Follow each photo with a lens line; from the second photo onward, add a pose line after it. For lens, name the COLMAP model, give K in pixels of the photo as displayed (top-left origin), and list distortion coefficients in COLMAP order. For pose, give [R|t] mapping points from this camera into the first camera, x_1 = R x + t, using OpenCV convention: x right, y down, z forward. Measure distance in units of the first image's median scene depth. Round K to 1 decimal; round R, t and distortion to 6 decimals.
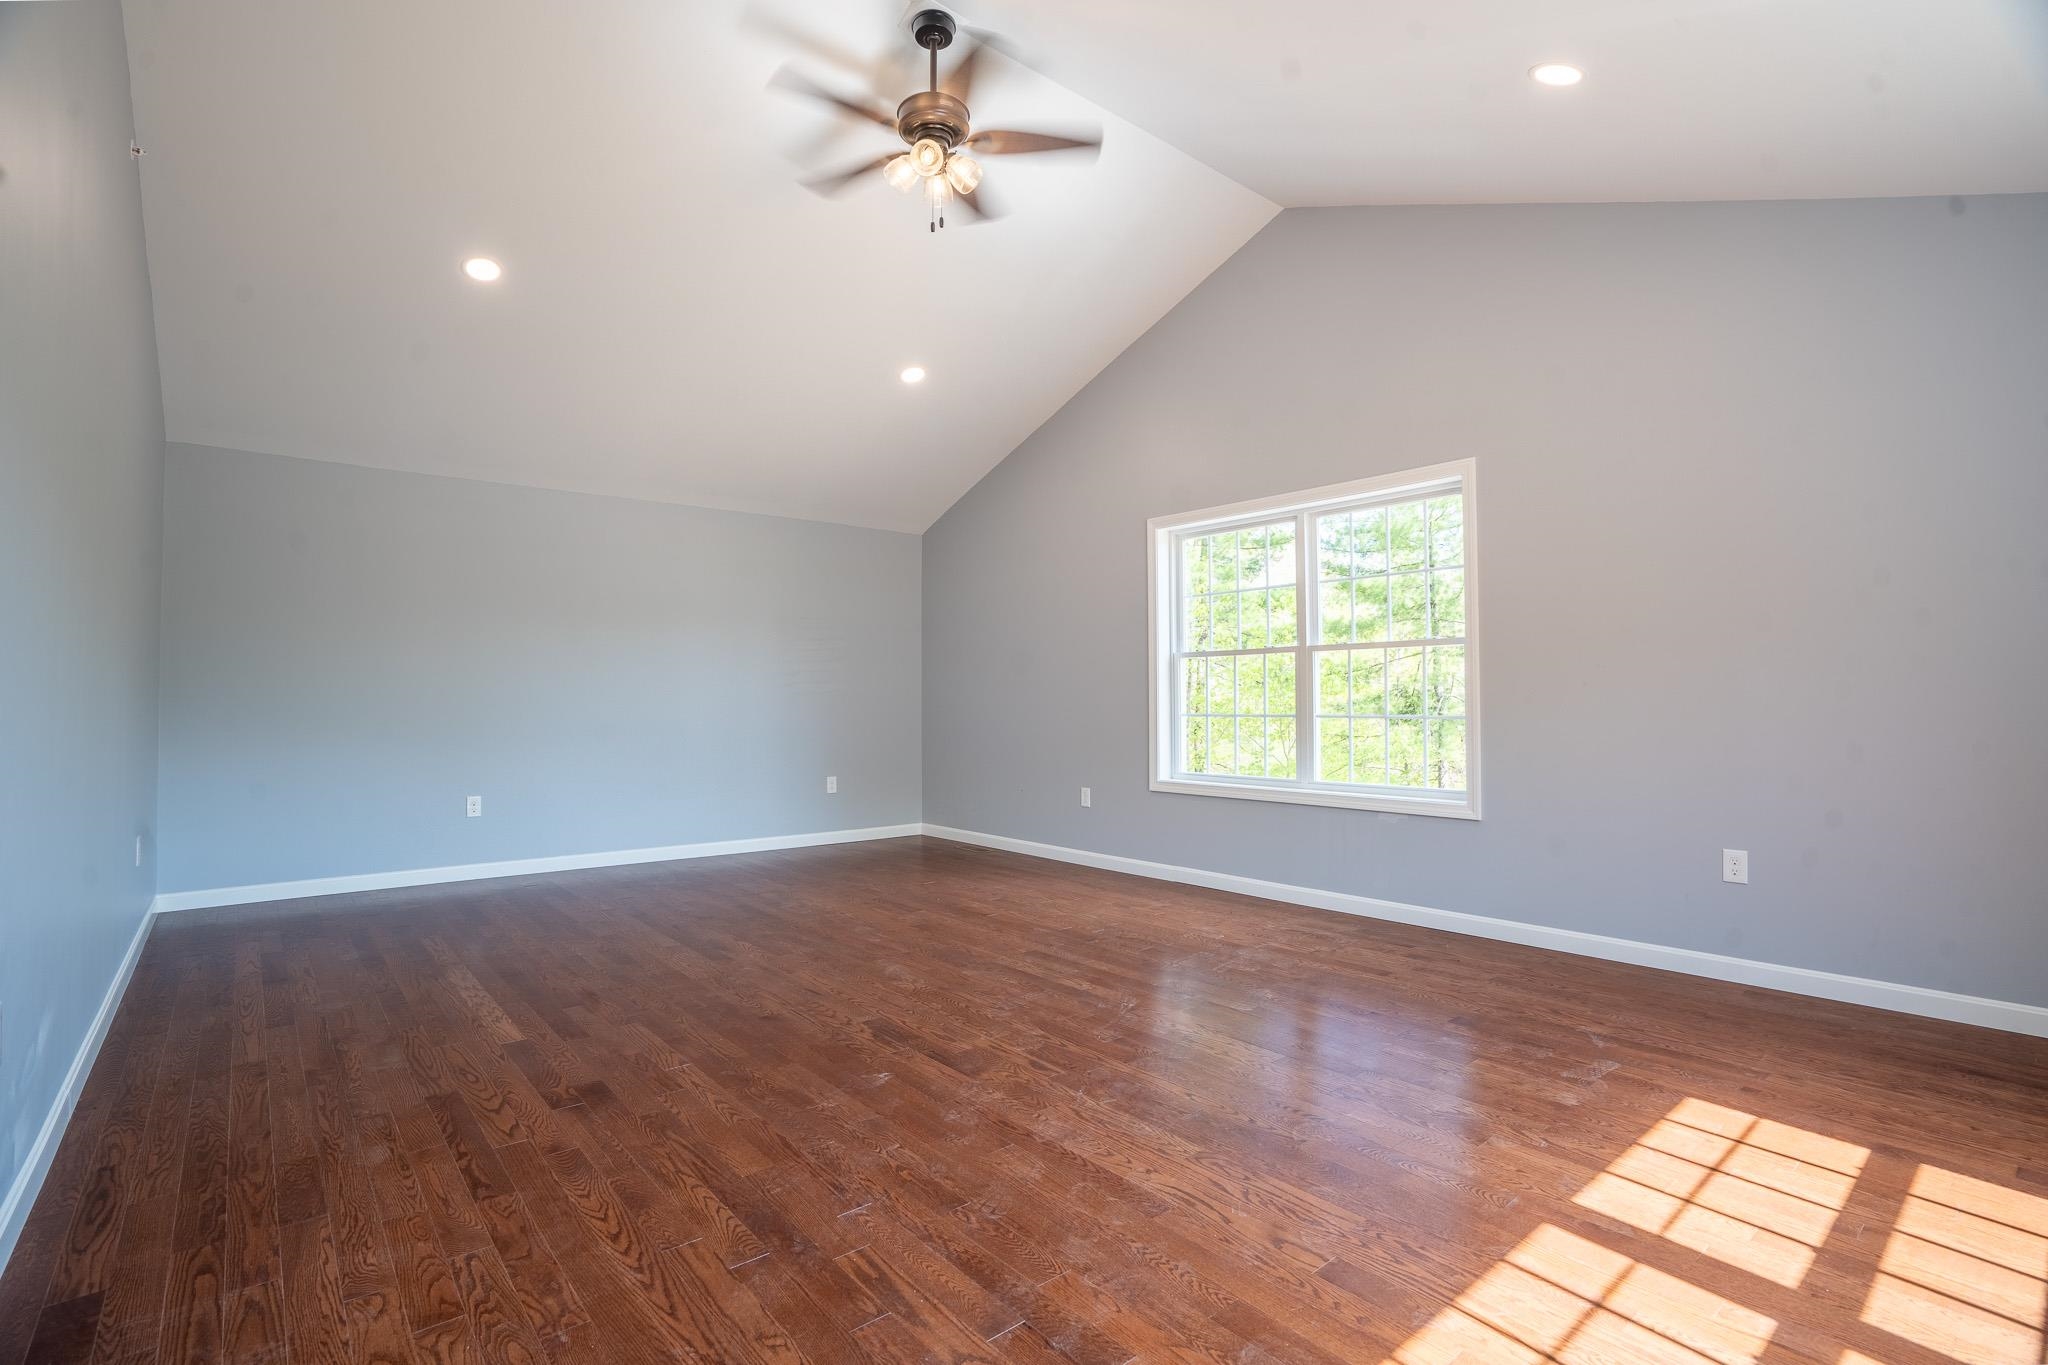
lens RADIAL K [[953.4, 0, 1018.7], [0, 953.4, 682.1], [0, 0, 1]] dist [-0.054999, 0.021111]
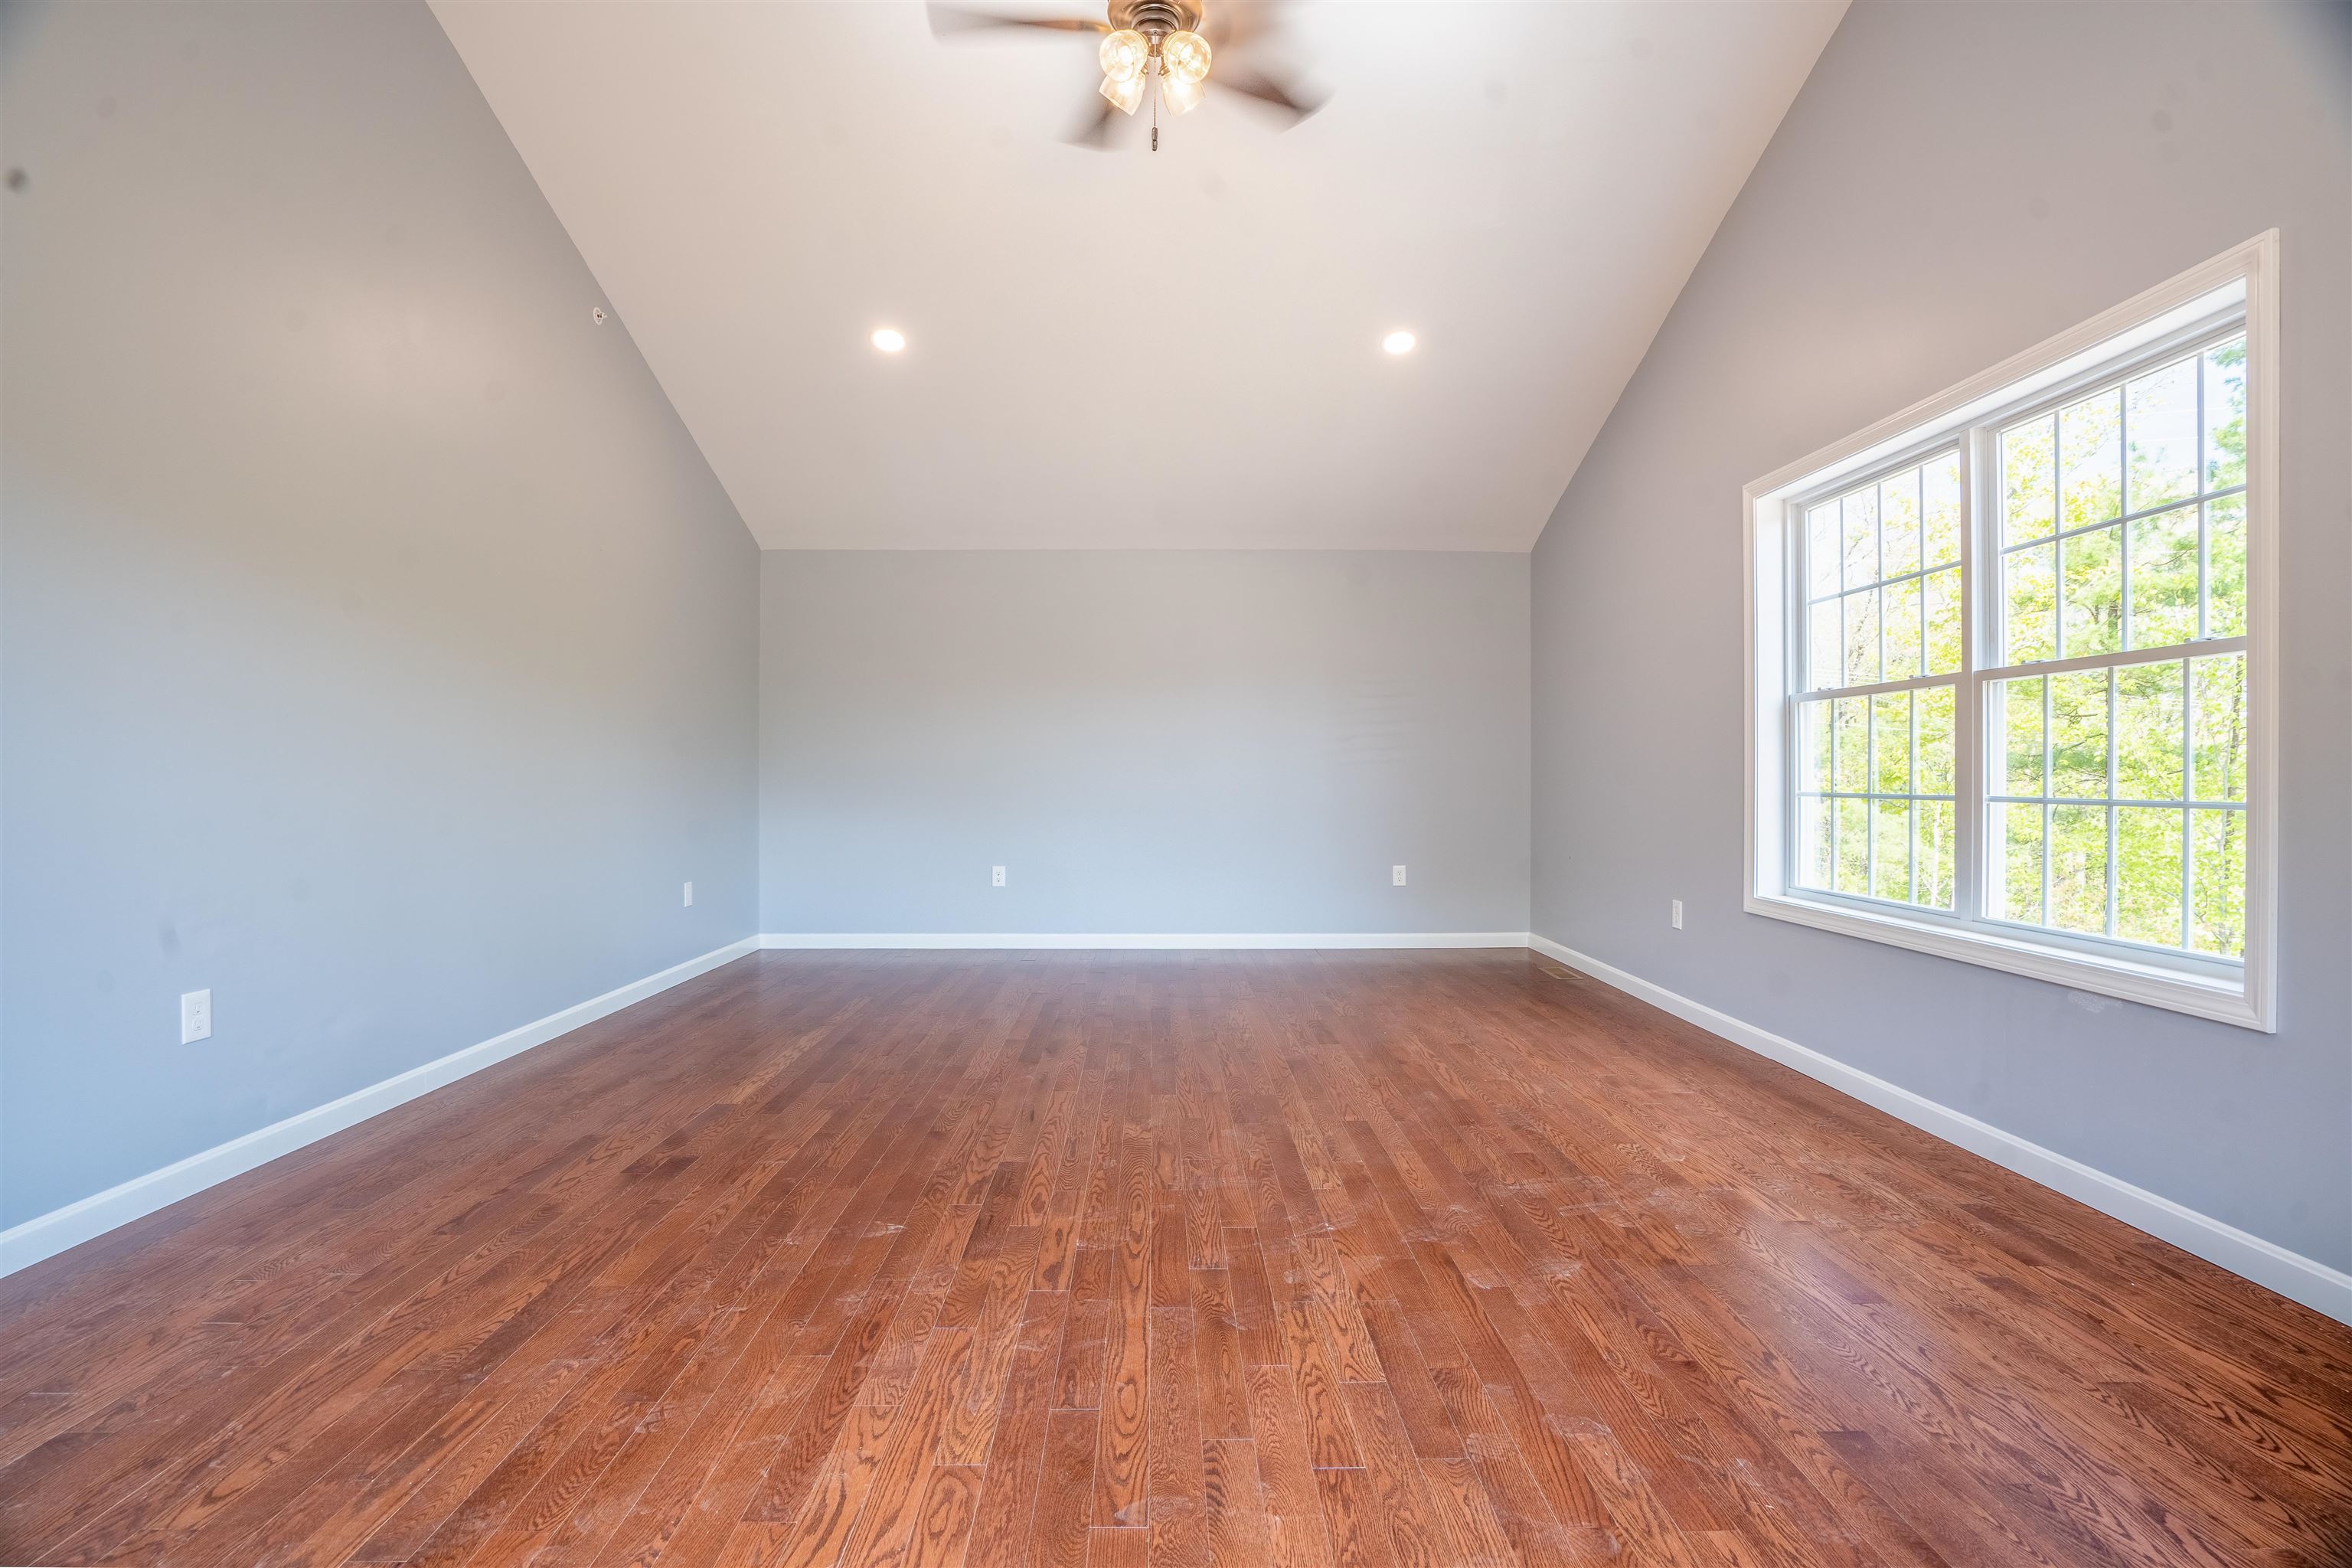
lens RADIAL K [[1087.8, 0, 1169.8], [0, 1087.8, 784.6], [0, 0, 1]] dist [-0.055225, 0.021170]
pose [[0.779172, 0.007074, -0.626771, 0.514960], [0.011200, 0.999620, 0.025205, 0.011647], [0.626710, -0.026659, 0.778796, 0.362864]]
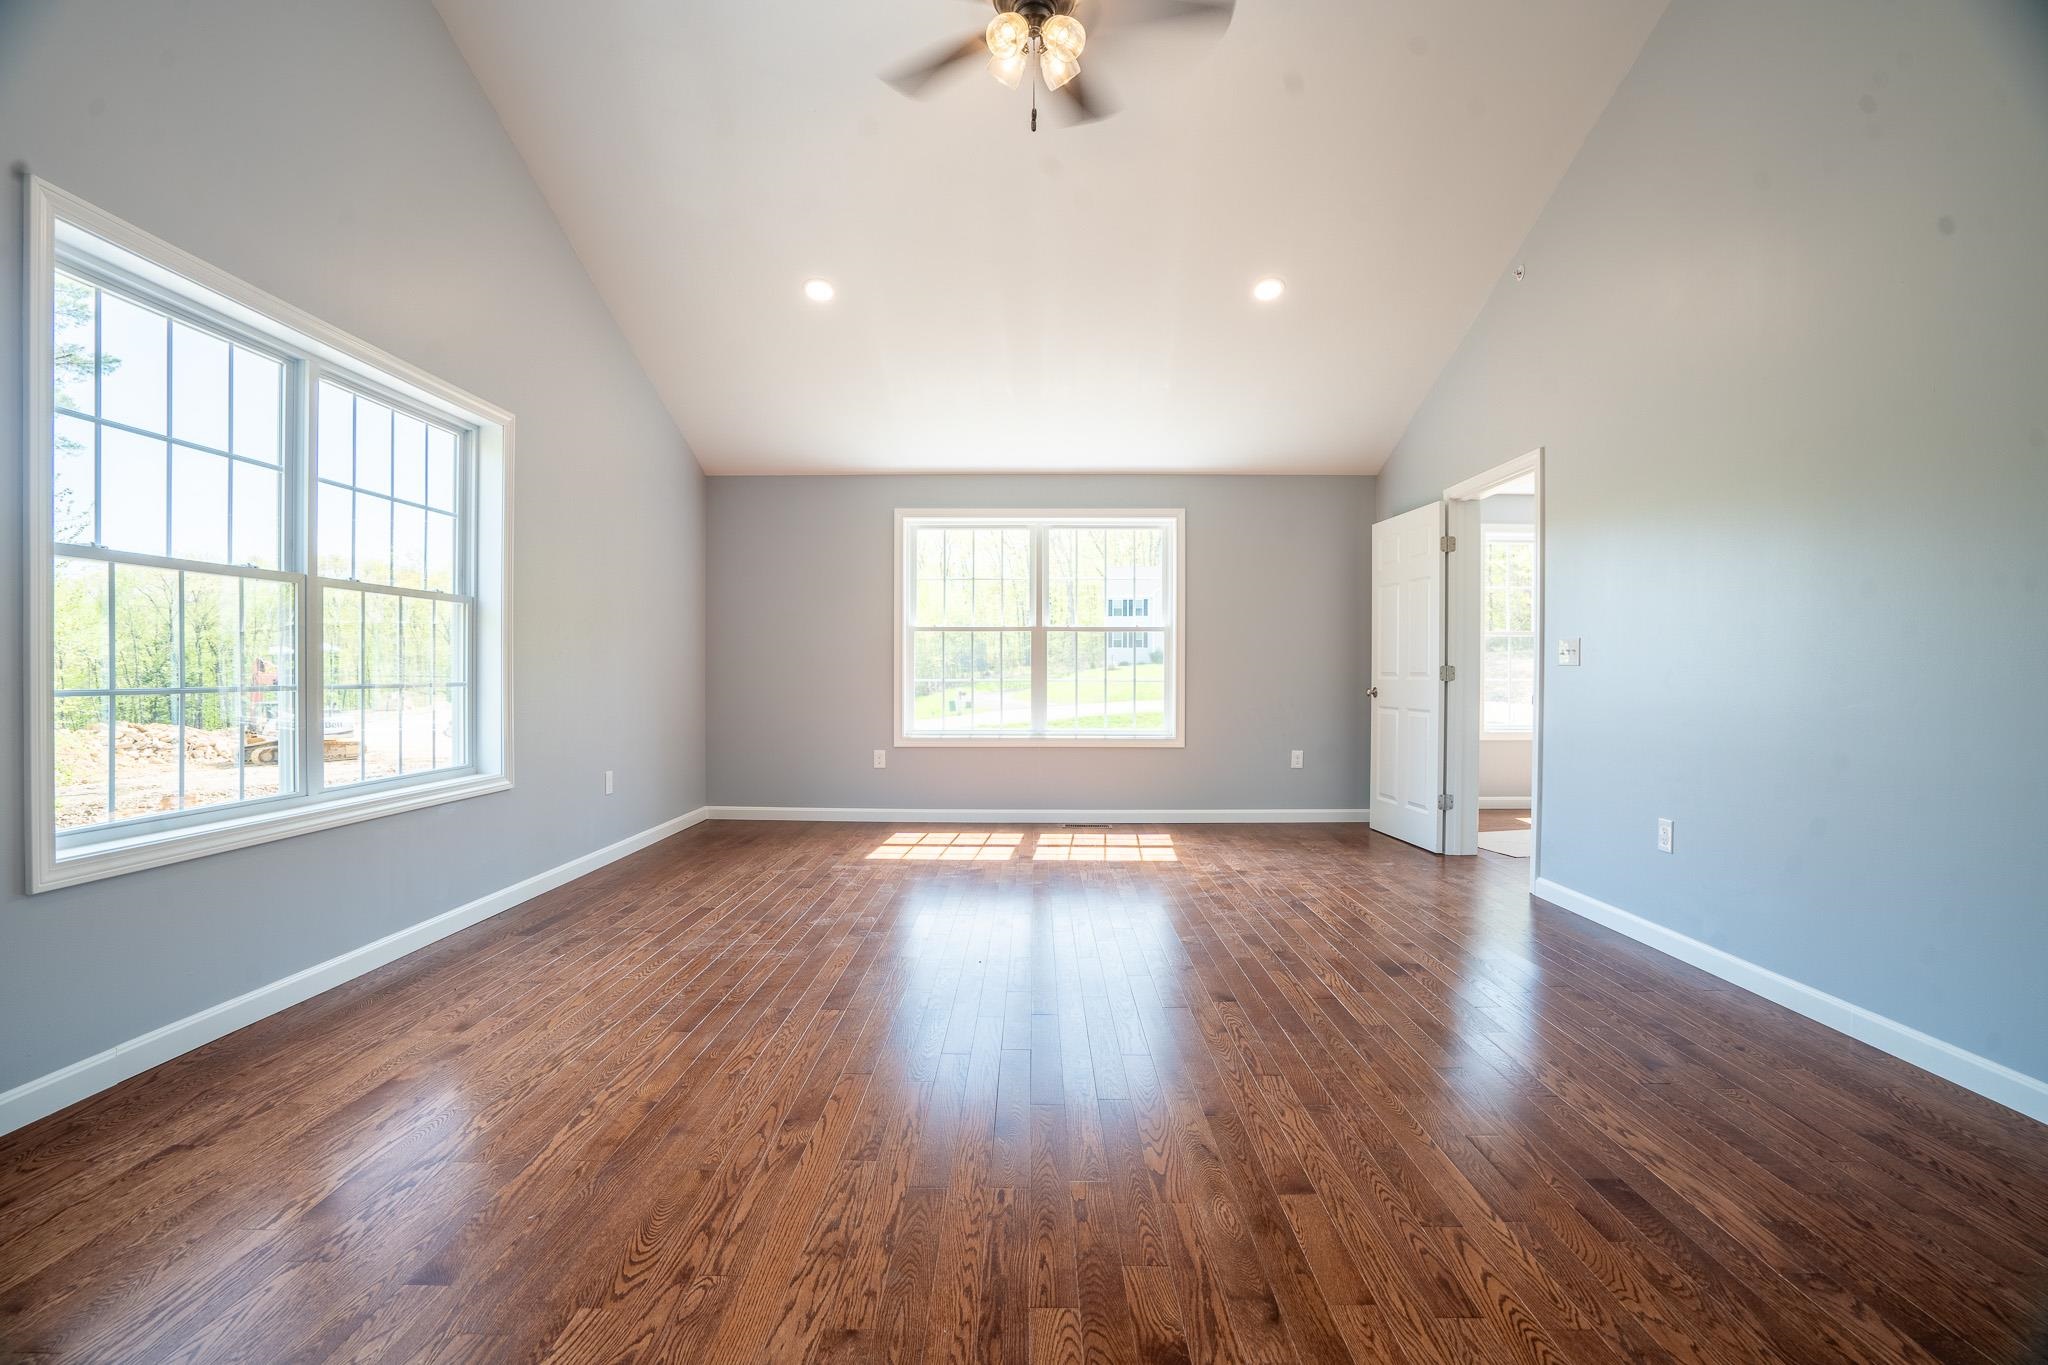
lens RADIAL K [[953.4, 0, 1018.7], [0, 953.4, 682.1], [0, 0, 1]] dist [-0.054999, 0.021111]
pose [[-0.759447, -0.012067, 0.650457, -0.710652], [-0.017890, 0.999837, -0.002338, 0.040322], [-0.650323, -0.013412, -0.759539, 1.835966]]
